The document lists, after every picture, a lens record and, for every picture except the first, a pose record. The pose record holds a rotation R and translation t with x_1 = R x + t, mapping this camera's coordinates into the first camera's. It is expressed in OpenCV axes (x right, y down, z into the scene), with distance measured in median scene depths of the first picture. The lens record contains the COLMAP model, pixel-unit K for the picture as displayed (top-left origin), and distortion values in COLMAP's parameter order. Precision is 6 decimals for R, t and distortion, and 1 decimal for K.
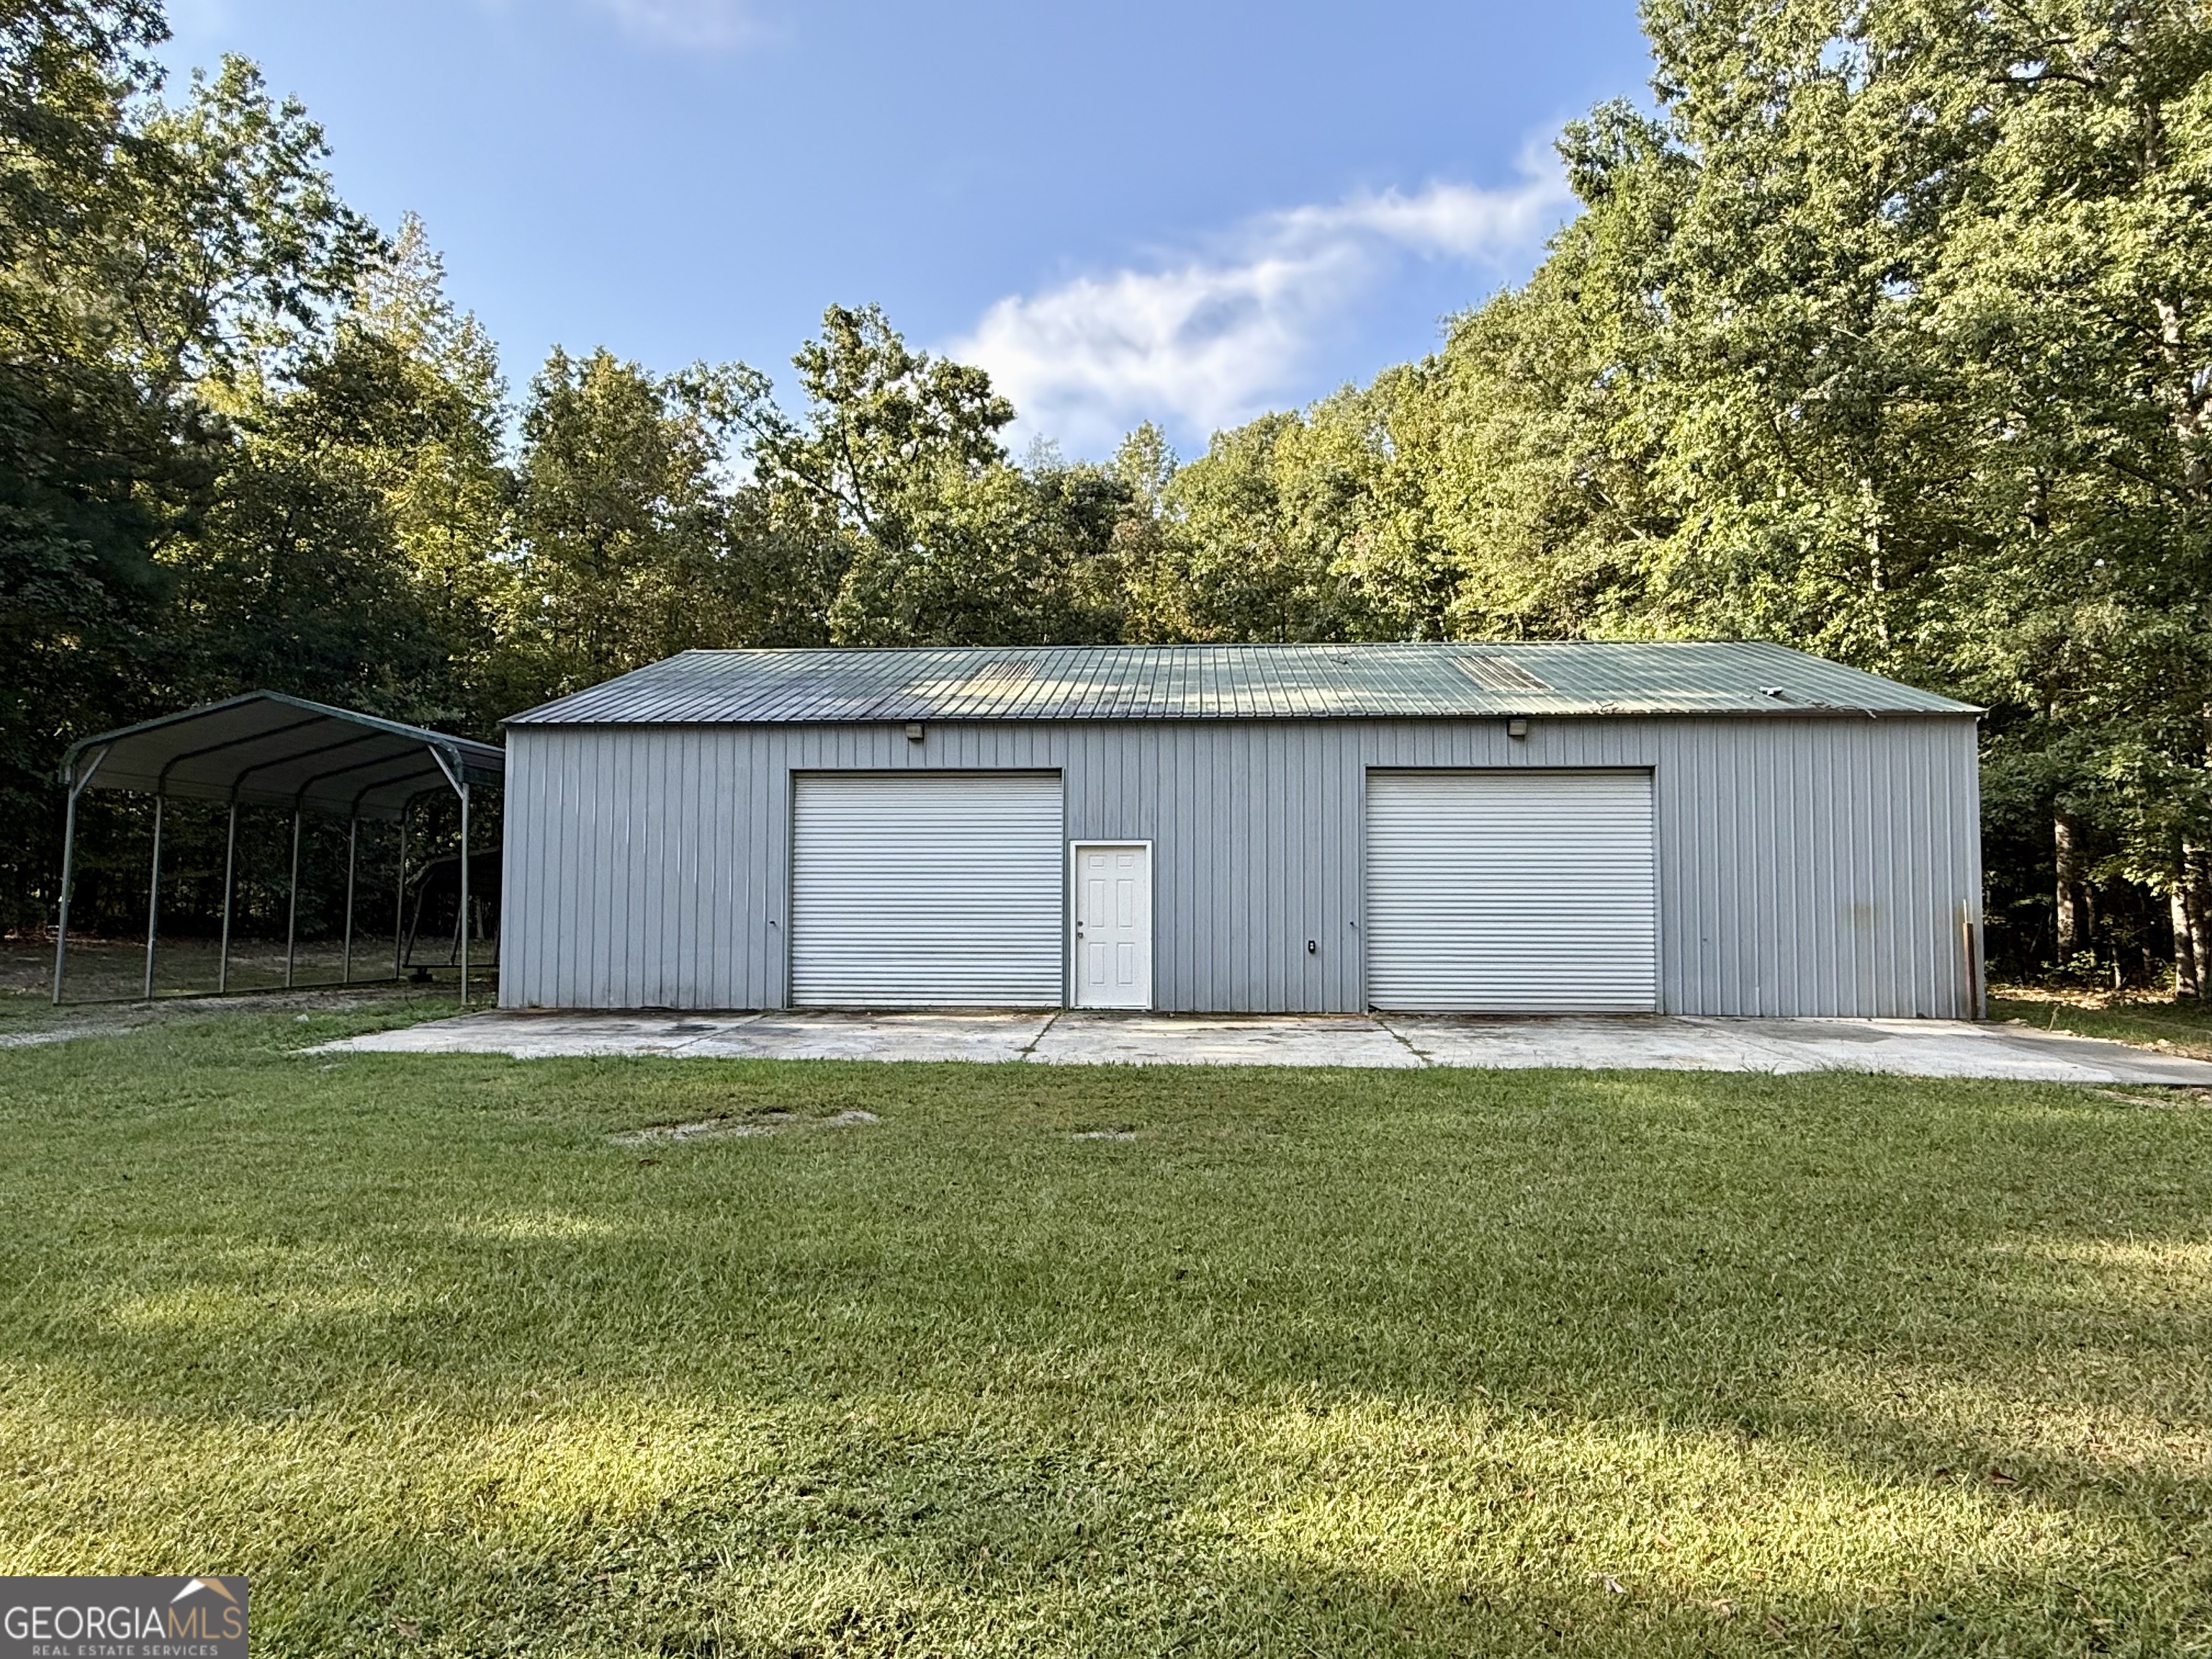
lens RADIAL K [[1361.1, 0, 1106.0], [0, 1361.1, 829.5], [0, 0, 1]] dist [0.002560, 0.002822]
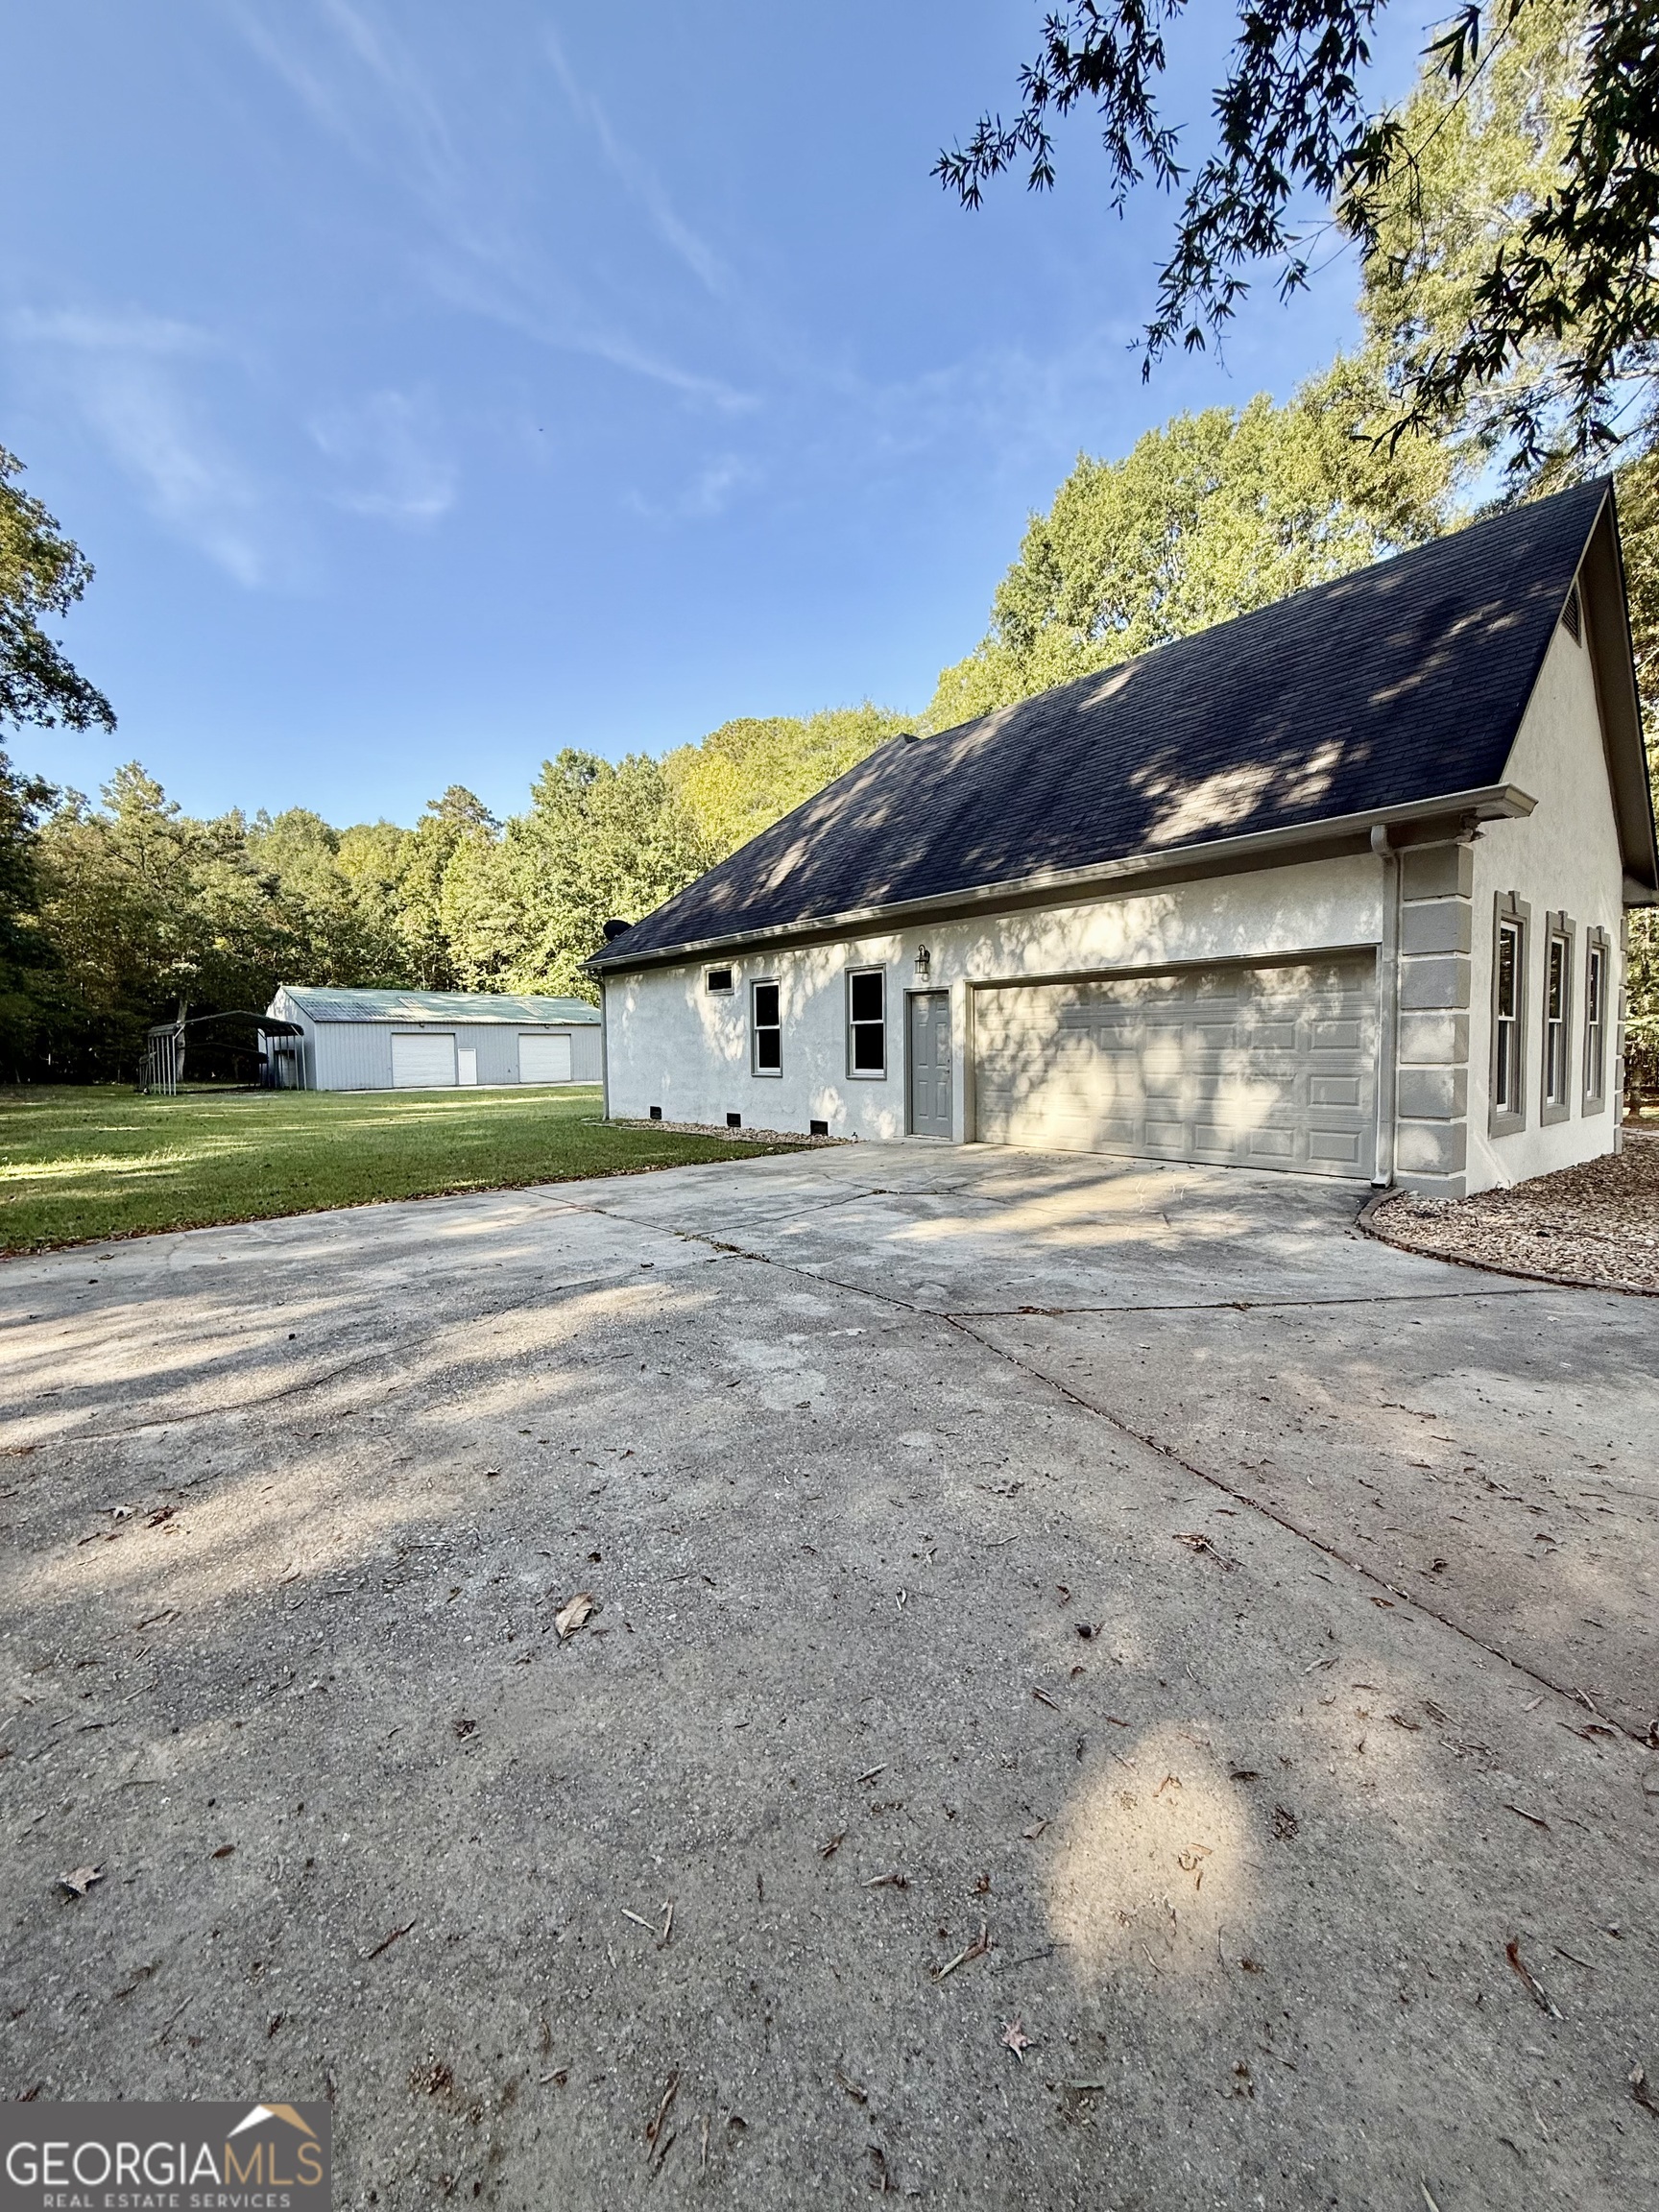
lens RADIAL K [[883.6, 0, 829.4], [0, 883.6, 1091.8], [0, 0, 1]] dist [-0.002420, -0.000027]
pose [[0.663705, -0.047799, 0.746466, -0.977810], [-0.032605, 0.995159, 0.092714, -0.115940], [-0.747284, -0.085873, 0.658933, -1.313852]]
